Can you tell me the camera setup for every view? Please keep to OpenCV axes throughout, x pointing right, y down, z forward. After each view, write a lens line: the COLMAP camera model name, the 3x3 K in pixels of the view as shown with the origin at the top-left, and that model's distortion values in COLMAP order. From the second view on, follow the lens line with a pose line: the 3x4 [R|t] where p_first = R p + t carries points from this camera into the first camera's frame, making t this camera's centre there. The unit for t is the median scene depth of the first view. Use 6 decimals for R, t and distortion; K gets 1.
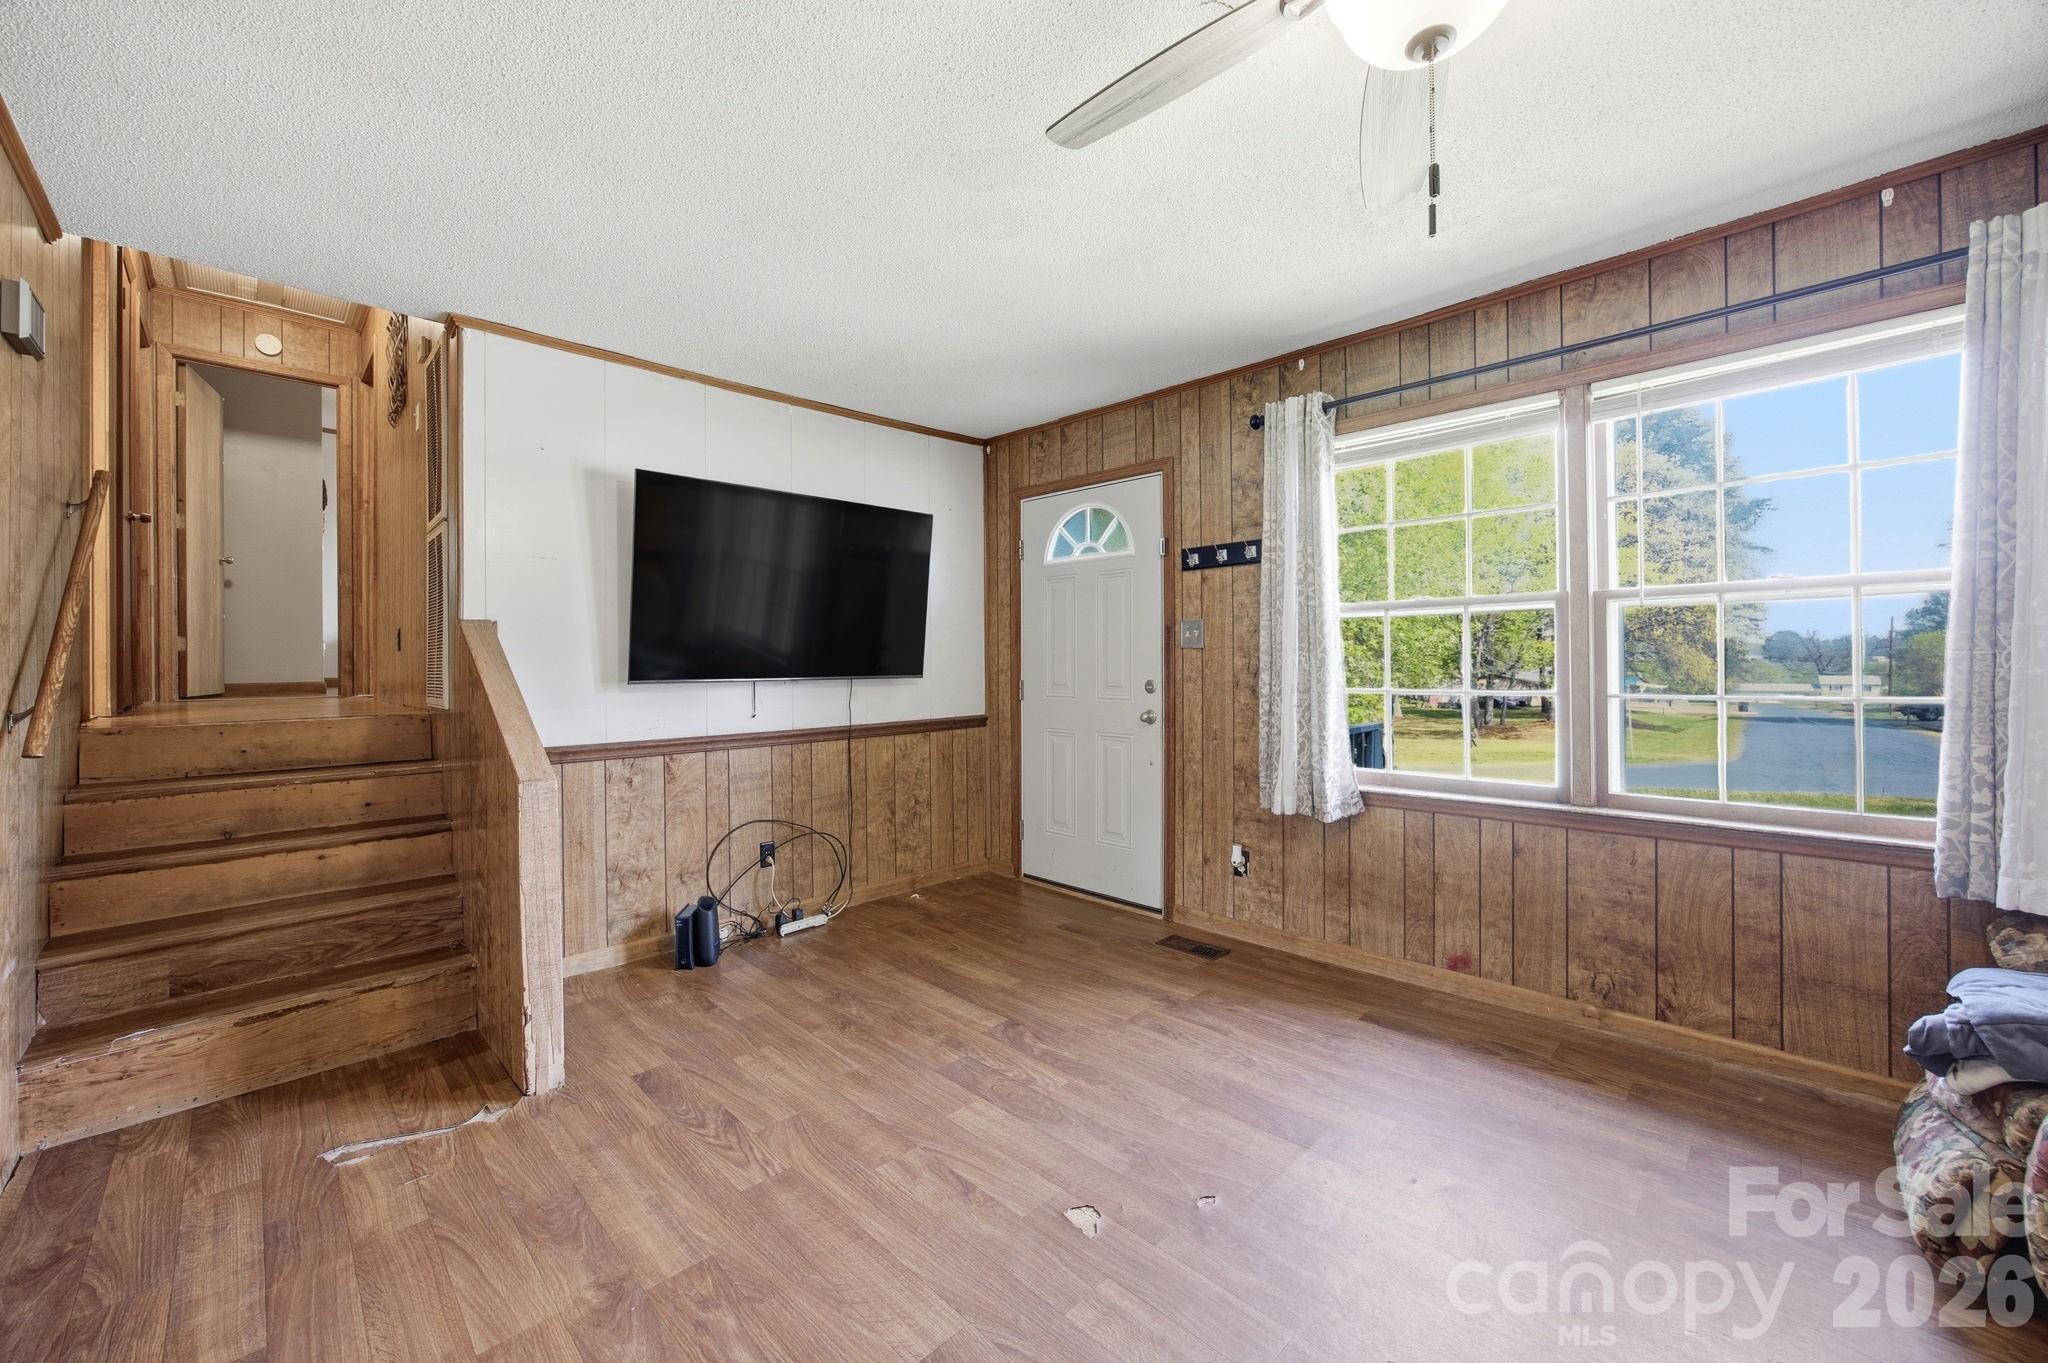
lens RADIAL K [[805.3, 0, 1016.1], [0, 805.3, 662.0], [0, 0, 1]] dist [-0.006102, 0.000794]
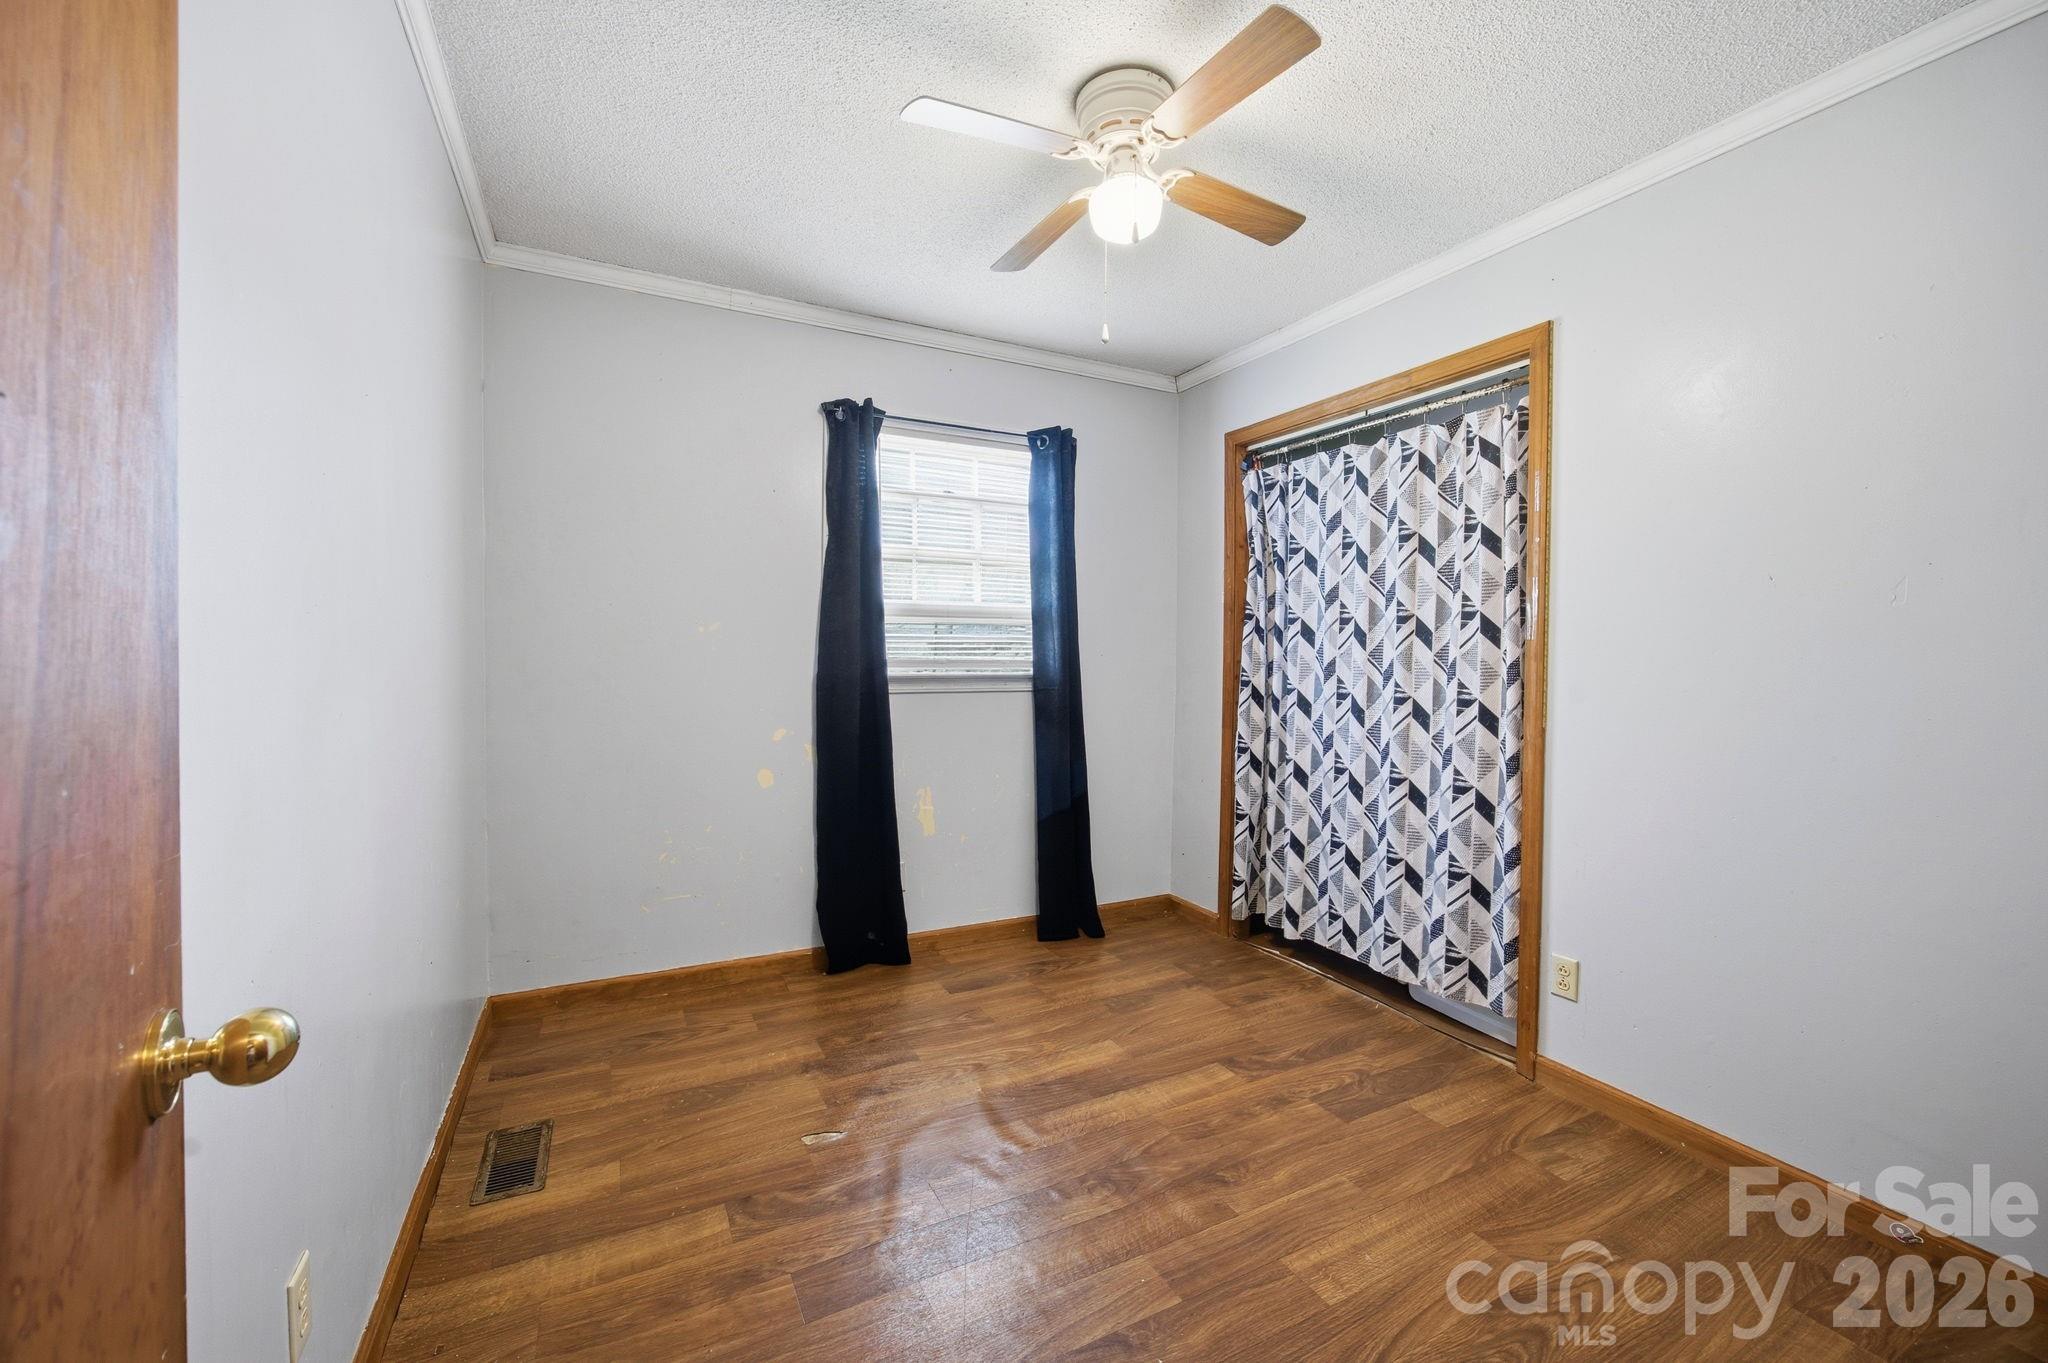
lens RADIAL K [[805.3, 0, 1023.5], [0, 805.3, 675.4], [0, 0, 1]] dist [-0.006102, 0.000794]
pose [[0.282136, -0.004470, 0.959364, -0.508623], [-0.012515, 0.999887, 0.008340, 0.010424], [-0.959293, -0.014359, 0.282048, 0.541064]]
